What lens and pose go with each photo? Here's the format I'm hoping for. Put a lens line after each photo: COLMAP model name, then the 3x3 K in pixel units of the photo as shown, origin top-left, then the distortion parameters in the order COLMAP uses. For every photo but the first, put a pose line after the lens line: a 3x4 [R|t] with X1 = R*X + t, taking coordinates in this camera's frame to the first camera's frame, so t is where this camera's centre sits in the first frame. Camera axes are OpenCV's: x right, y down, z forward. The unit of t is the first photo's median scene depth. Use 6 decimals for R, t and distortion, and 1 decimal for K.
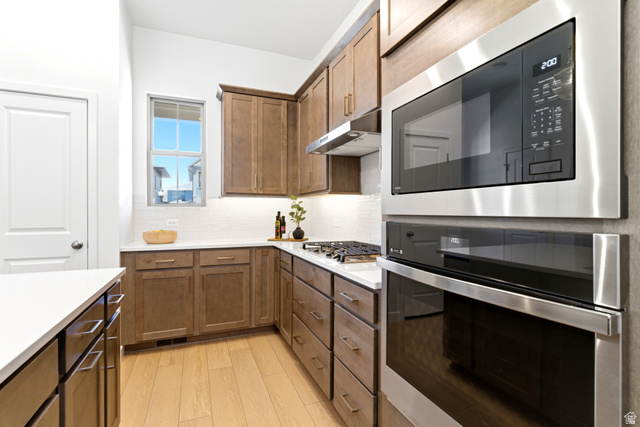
lens RADIAL K [[307.1, 0, 316.9], [0, 307.1, 211.3], [0, 0, 1]] dist [0.000863, -0.000244]
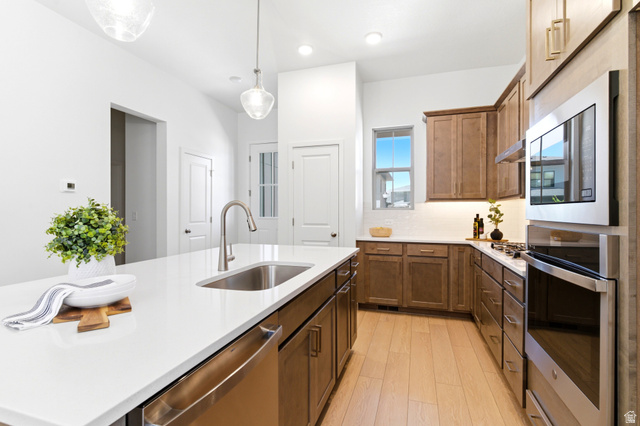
lens RADIAL K [[307.1, 0, 316.9], [0, 307.1, 210.8], [0, 0, 1]] dist [0.000863, -0.000244]
pose [[0.770747, -0.001459, -0.637139, 0.152909], [0.000517, 0.999998, -0.001664, -0.010520], [0.637141, 0.000953, 0.770747, -0.252536]]
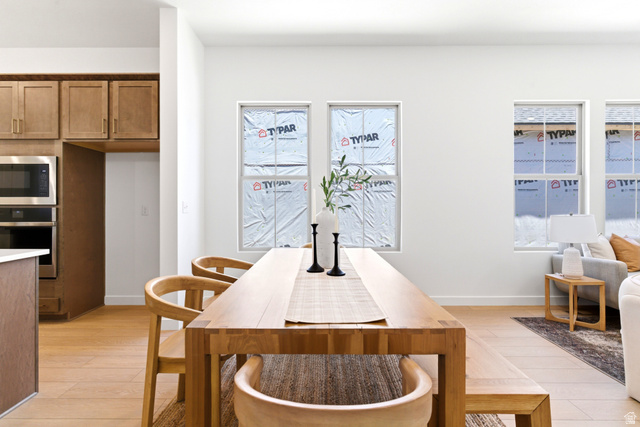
lens RADIAL K [[319.9, 0, 319.3], [0, 319.9, 201.8], [0, 0, 1]] dist [0.000527, 0.000056]
pose [[0.370378, -0.002212, 0.928878, -0.491813], [-0.001593, 0.999994, 0.003017, -0.011010], [-0.928880, -0.002597, 0.370373, -1.040189]]
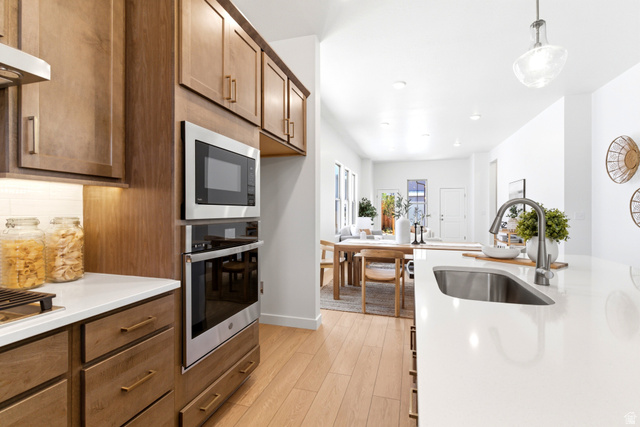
lens RADIAL K [[307.1, 0, 316.9], [0, 307.1, 211.3], [0, 0, 1]] dist [0.000863, -0.000244]
pose [[-0.786327, 0.002109, 0.617807, -0.394177], [0.000198, 0.999995, -0.003161, -0.007555], [-0.617811, -0.002363, -0.786323, 0.691322]]
